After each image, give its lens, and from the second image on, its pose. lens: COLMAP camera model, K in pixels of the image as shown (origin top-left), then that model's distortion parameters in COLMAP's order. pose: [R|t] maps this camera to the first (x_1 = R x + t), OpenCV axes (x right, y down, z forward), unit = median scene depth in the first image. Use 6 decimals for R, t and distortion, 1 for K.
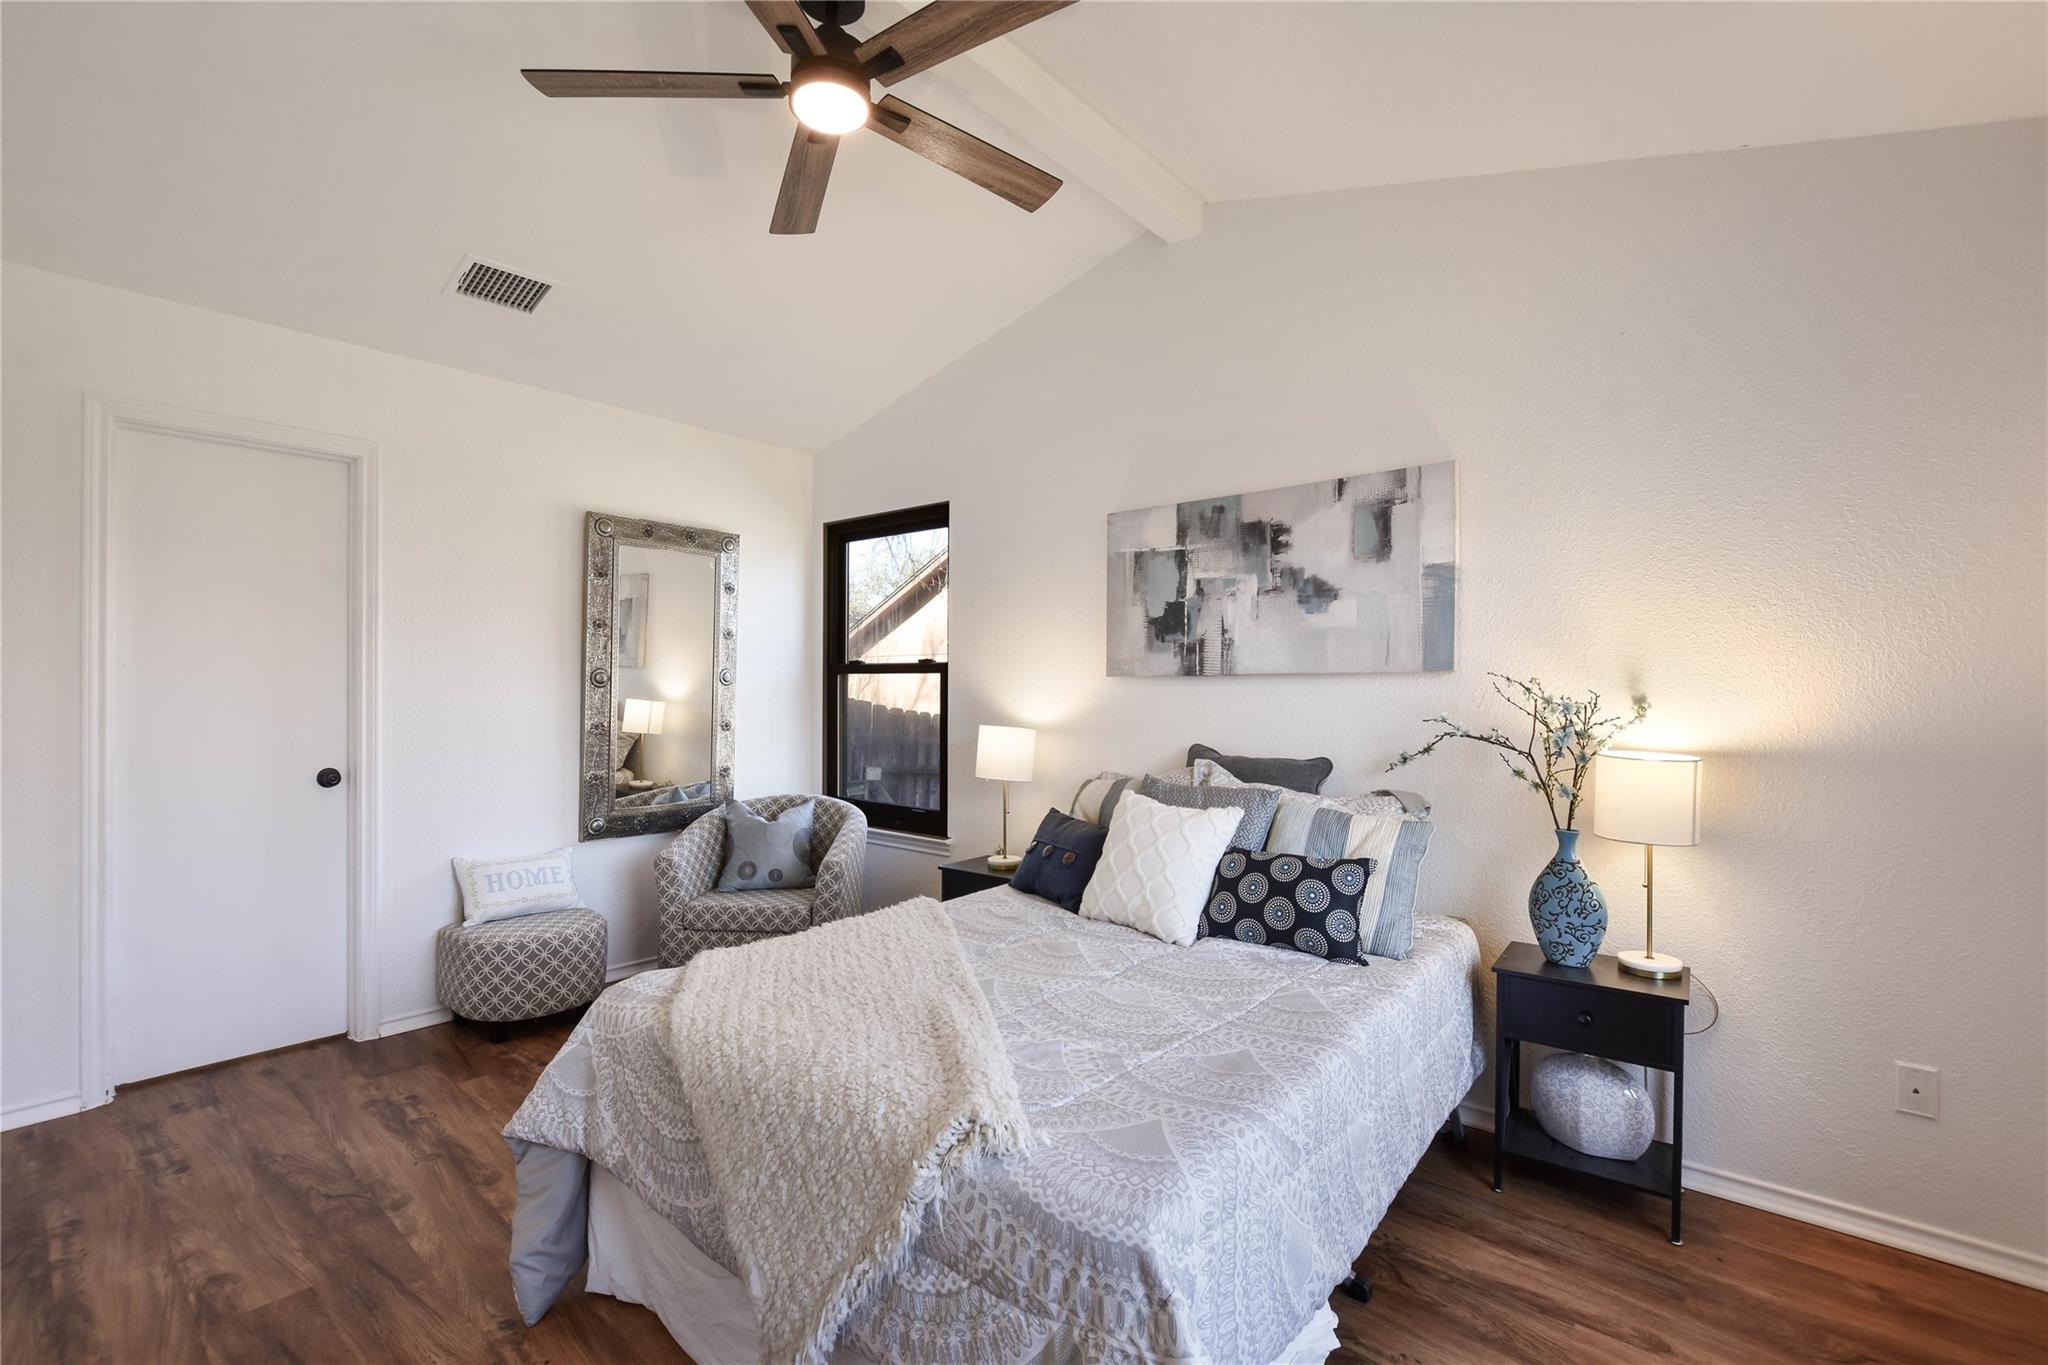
lens RADIAL K [[910.9, 0, 1024.0], [0, 910.9, 682.5], [0, 0, 1]] dist [-0.015581, 0.000254]
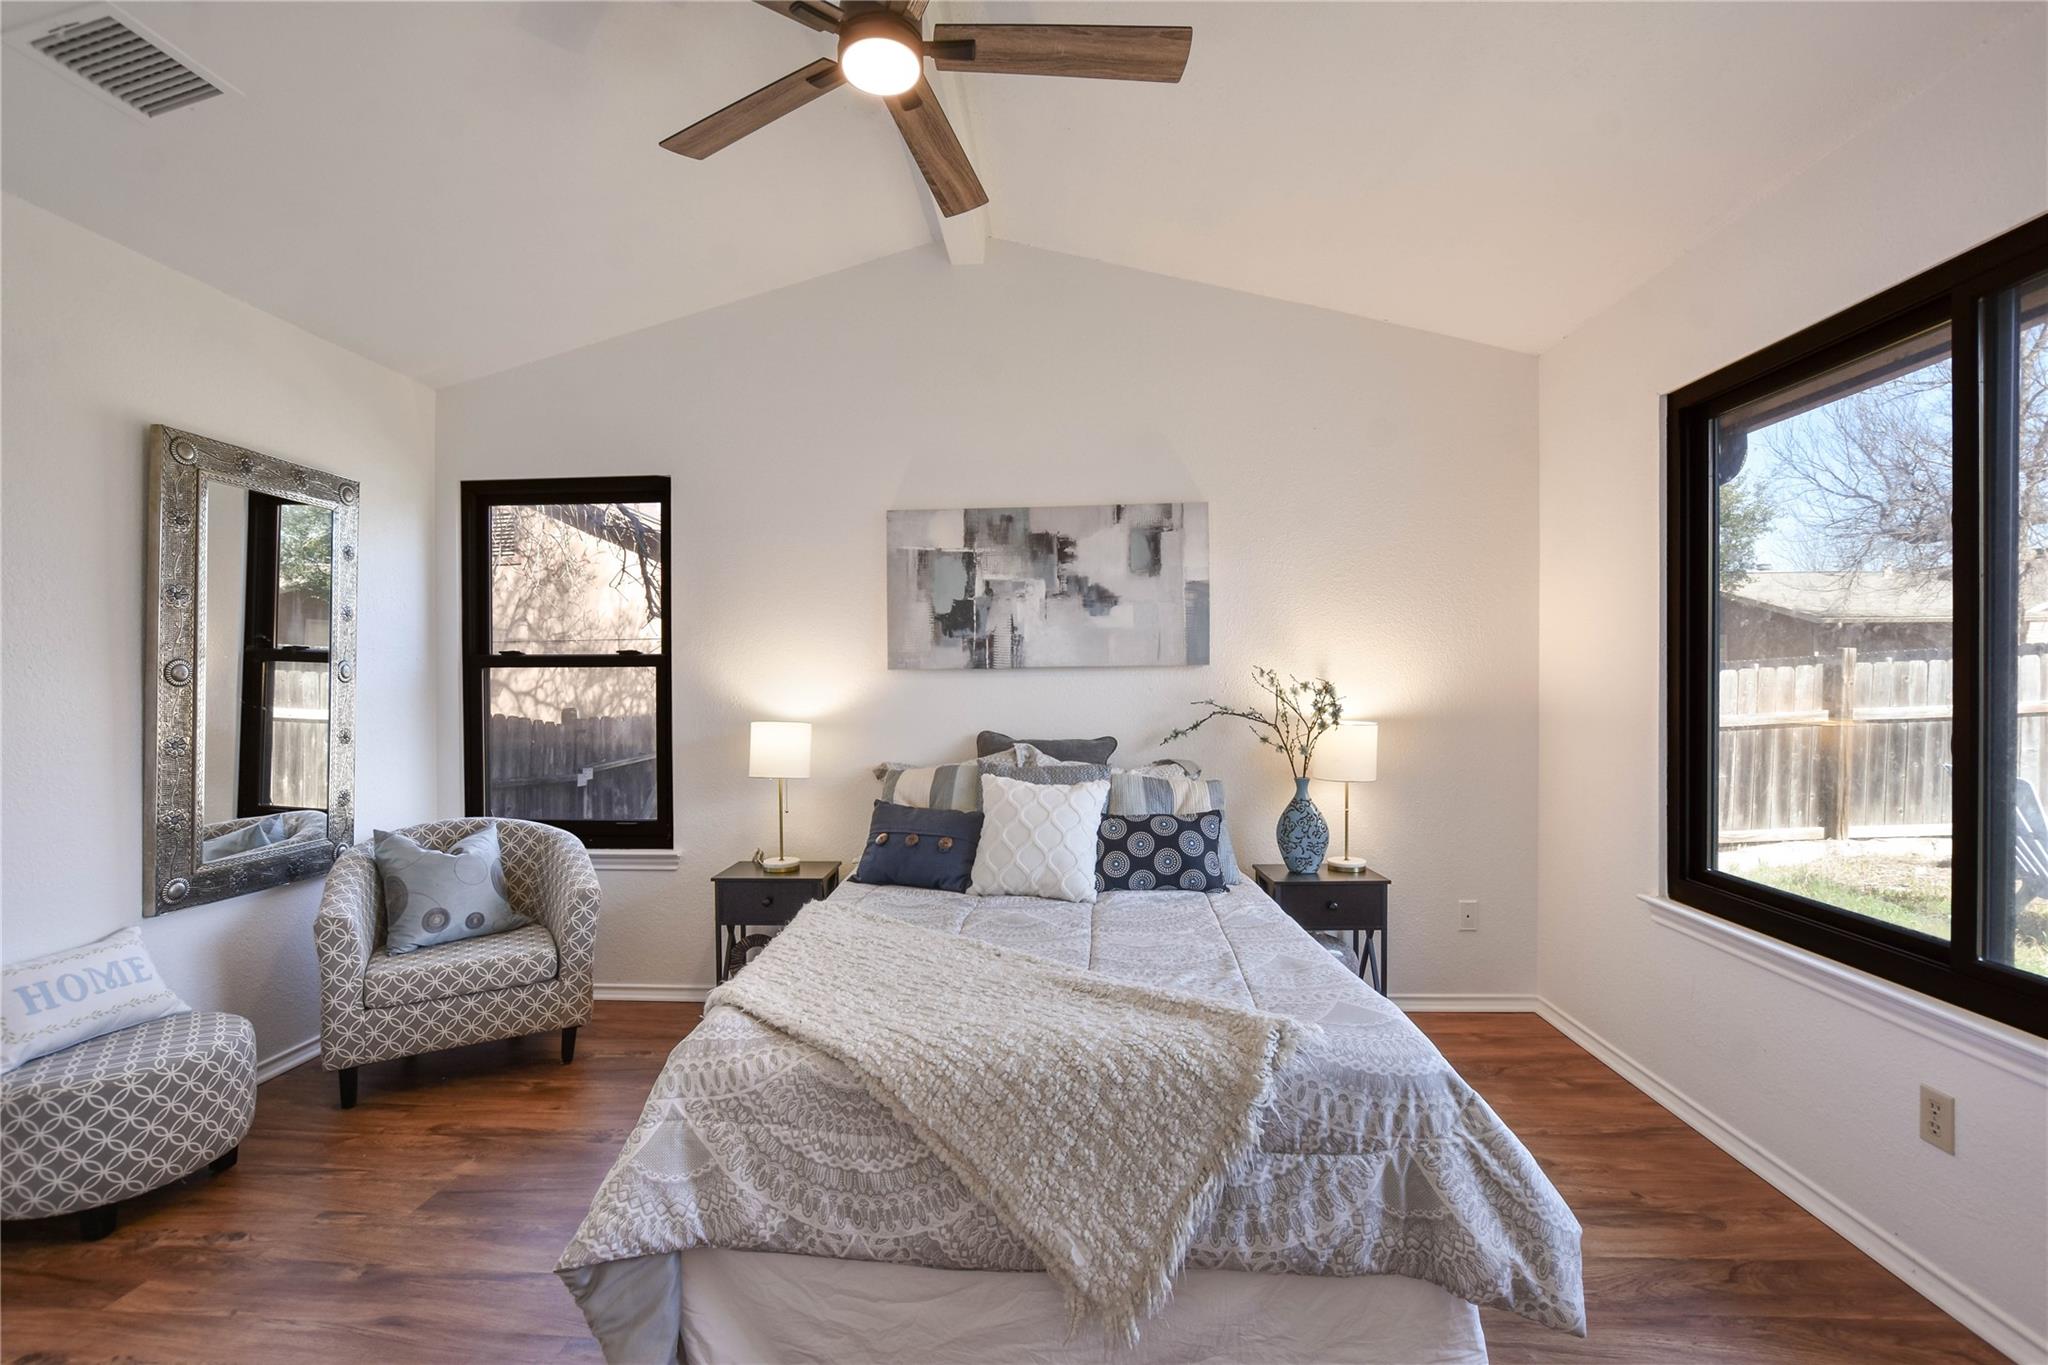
lens RADIAL K [[908.9, 0, 1031.7], [0, 908.9, 687.6], [0, 0, 1]] dist [-0.029139, 0.007492]
pose [[0.796180, -0.012100, 0.604939, -0.452396], [0.006624, 0.999914, 0.011282, 0.003540], [-0.605024, -0.004975, 0.796192, 0.104005]]
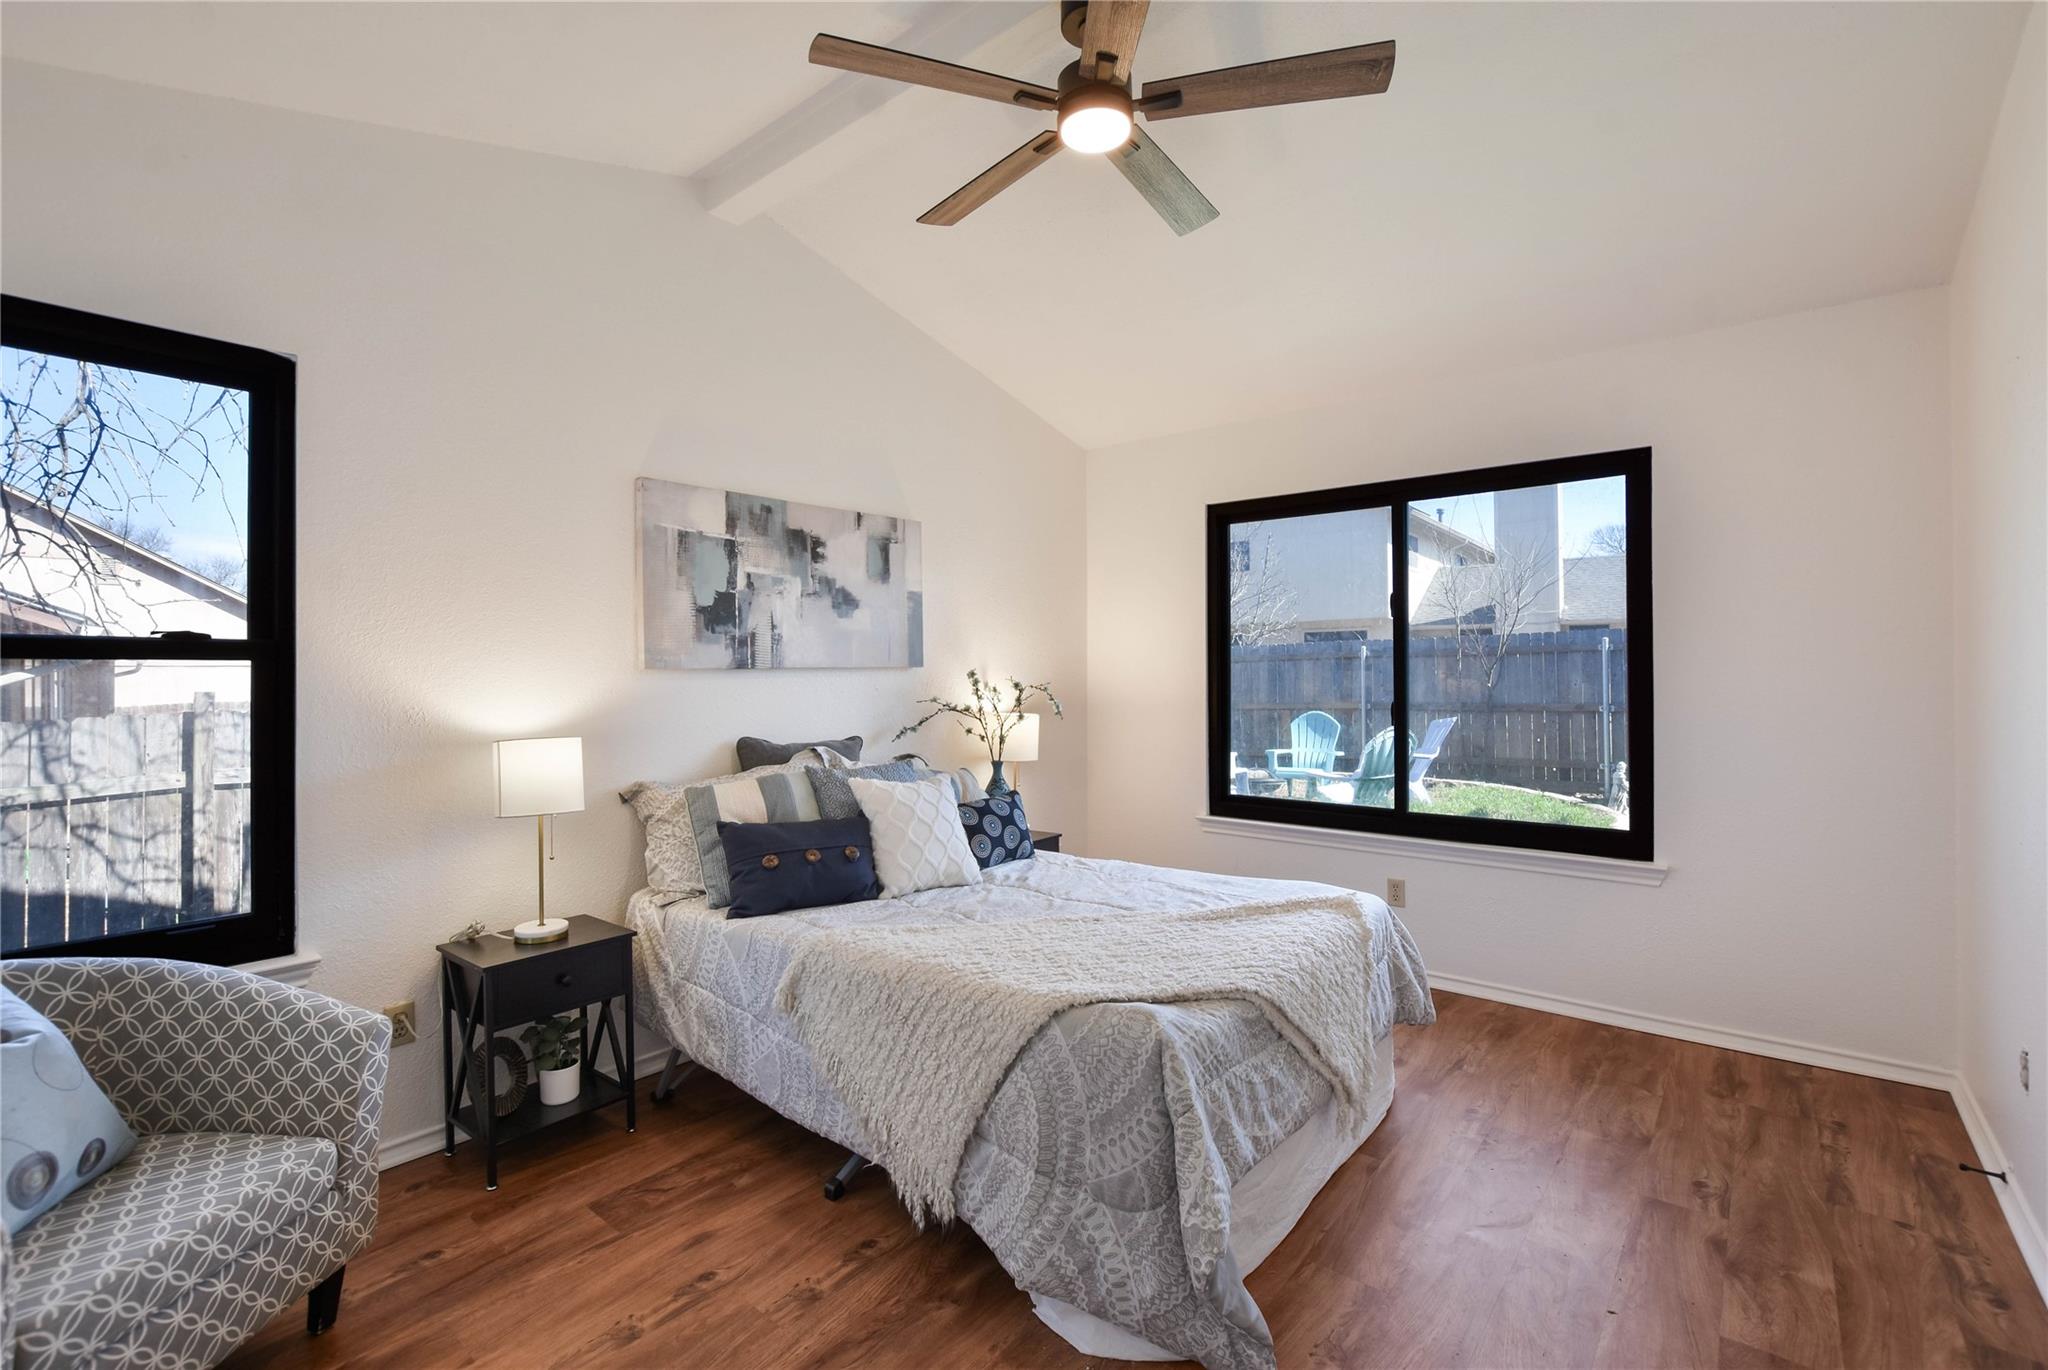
lens RADIAL K [[905.9, 0, 1035.1], [0, 905.9, 666.1], [0, 0, 1]] dist [-0.016797, 0.000380]
pose [[-0.021284, 0.005289, 0.999759, -0.859029], [0.001509, 0.999985, -0.005258, -0.005217], [-0.999772, 0.001396, -0.021292, 0.746395]]
